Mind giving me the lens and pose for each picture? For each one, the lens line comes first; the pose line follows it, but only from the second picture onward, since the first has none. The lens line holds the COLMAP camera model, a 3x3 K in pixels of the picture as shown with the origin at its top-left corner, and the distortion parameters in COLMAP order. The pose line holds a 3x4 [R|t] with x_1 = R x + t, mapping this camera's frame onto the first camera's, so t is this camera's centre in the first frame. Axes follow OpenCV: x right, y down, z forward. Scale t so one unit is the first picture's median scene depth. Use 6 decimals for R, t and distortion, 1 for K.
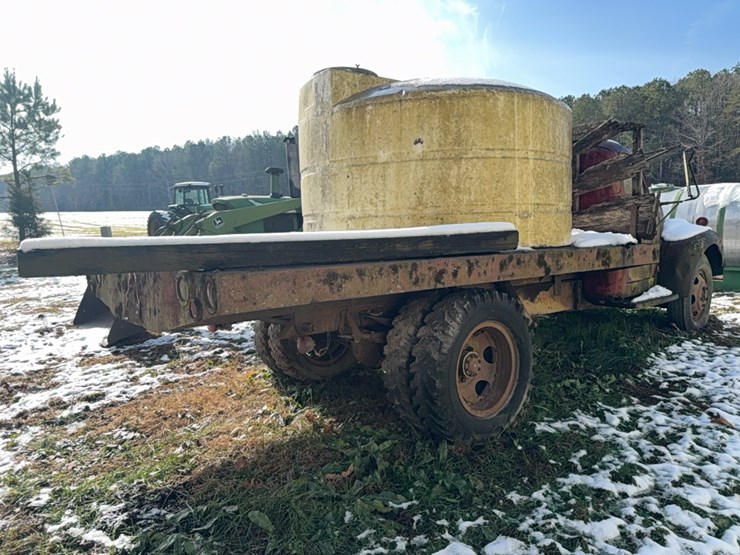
lens RADIAL K [[516.4, 0, 367.4], [0, 516.4, 282.1], [0, 0, 1]] dist [0.054573, -0.072304]
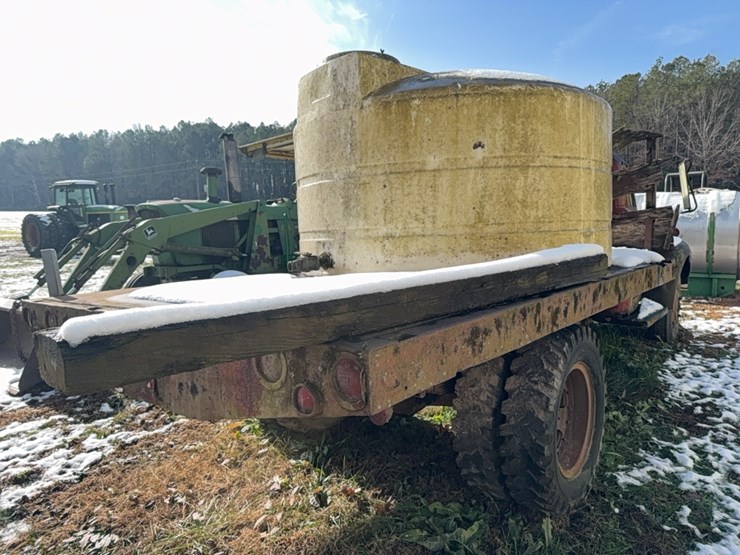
lens RADIAL K [[516.4, 0, 367.0], [0, 516.4, 281.4], [0, 0, 1]] dist [0.054573, -0.072304]
pose [[0.979603, -0.022021, 0.199731, -0.226970], [0.022661, 0.999743, -0.000923, -0.054140], [-0.199660, 0.005430, 0.979850, 0.210401]]
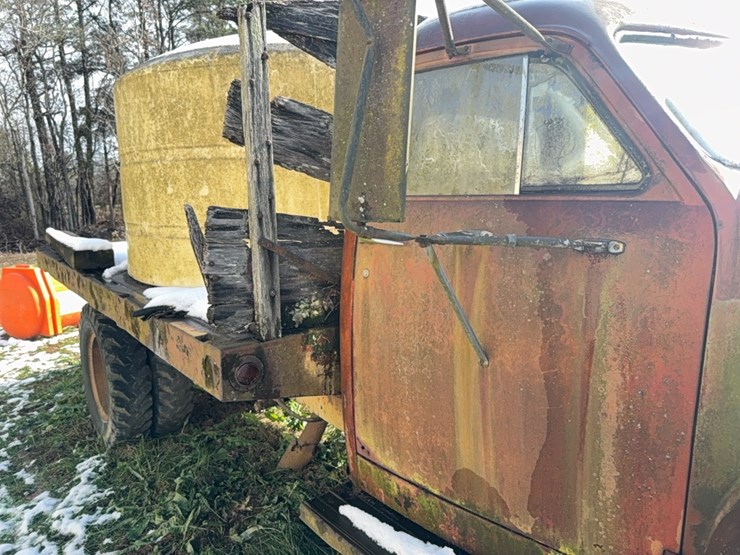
lens RADIAL K [[516.4, 0, 370.7], [0, 516.4, 278.0], [0, 0, 1]] dist [0.054573, -0.072304]
pose [[0.005366, 0.188692, -0.982022, 1.089355], [-0.078975, 0.979048, 0.187689, -0.239317], [0.996862, 0.076548, 0.020155, 1.324352]]
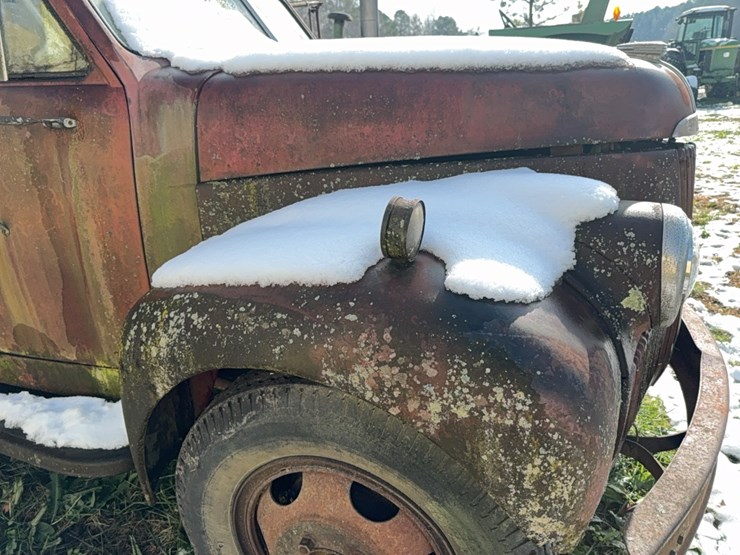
lens RADIAL K [[516.4, 0, 372.1], [0, 516.4, 282.0], [0, 0, 1]] dist [0.054573, -0.072304]
pose [[0.466085, 0.326639, -0.822236, 1.245441], [-0.074697, 0.940563, 0.331303, -0.244639], [0.881581, -0.092997, 0.462781, 1.475179]]
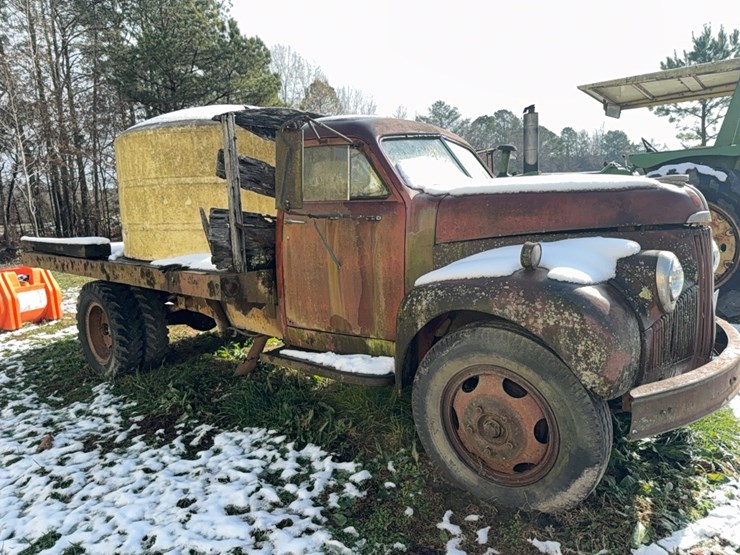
lens RADIAL K [[516.4, 0, 370.0], [0, 516.4, 280.1], [0, 0, 1]] dist [0.054573, -0.072304]
pose [[0.178620, 0.163266, -0.970278, 1.611121], [-0.064088, 0.985973, 0.154109, -0.239768], [0.981829, 0.034657, 0.186578, 1.303644]]
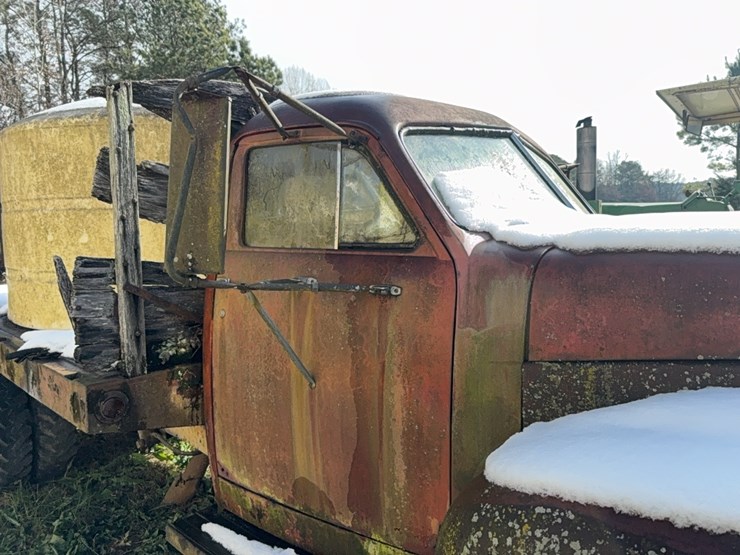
lens RADIAL K [[516.4, 0, 368.6], [0, 516.4, 280.2], [0, 0, 1]] dist [0.054573, -0.072304]
pose [[0.156045, 0.122030, -0.980183, 1.173678], [-0.085666, 0.990272, 0.109648, -0.260794], [0.984028, 0.066859, 0.164981, 1.382675]]
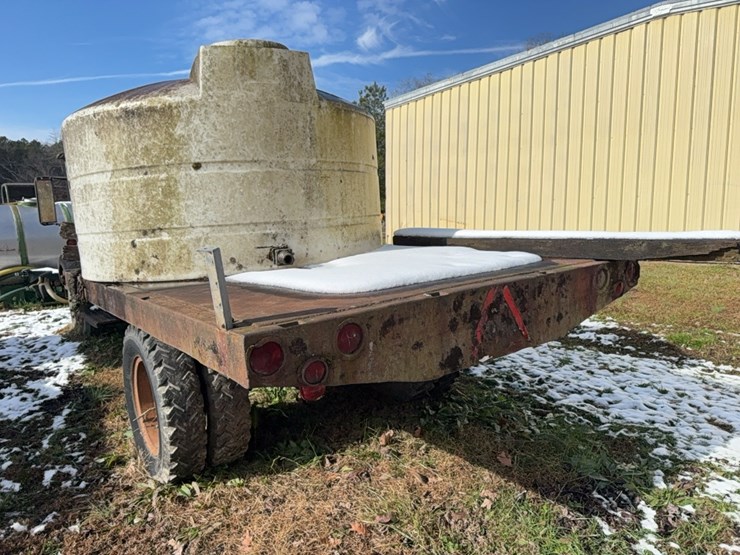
lens RADIAL K [[516.4, 0, 370.7], [0, 516.4, 278.8], [0, 0, 1]] dist [0.054573, -0.072304]
pose [[0.045714, -0.094336, 0.994490, -0.965560], [0.146716, 0.985369, 0.086727, -0.102682], [-0.988122, 0.141943, 0.058885, 0.907248]]
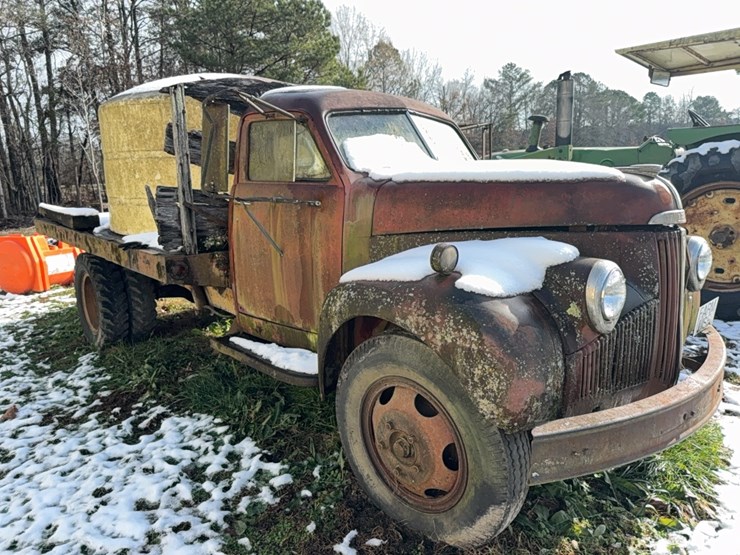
lens RADIAL K [[516.4, 0, 371.9], [0, 516.4, 279.7], [0, 0, 1]] dist [0.054573, -0.072304]
pose [[0.059377, 0.228351, -0.971767, 1.558189], [-0.082383, 0.971284, 0.223204, -0.277856], [0.994830, 0.066804, 0.076484, 1.495714]]
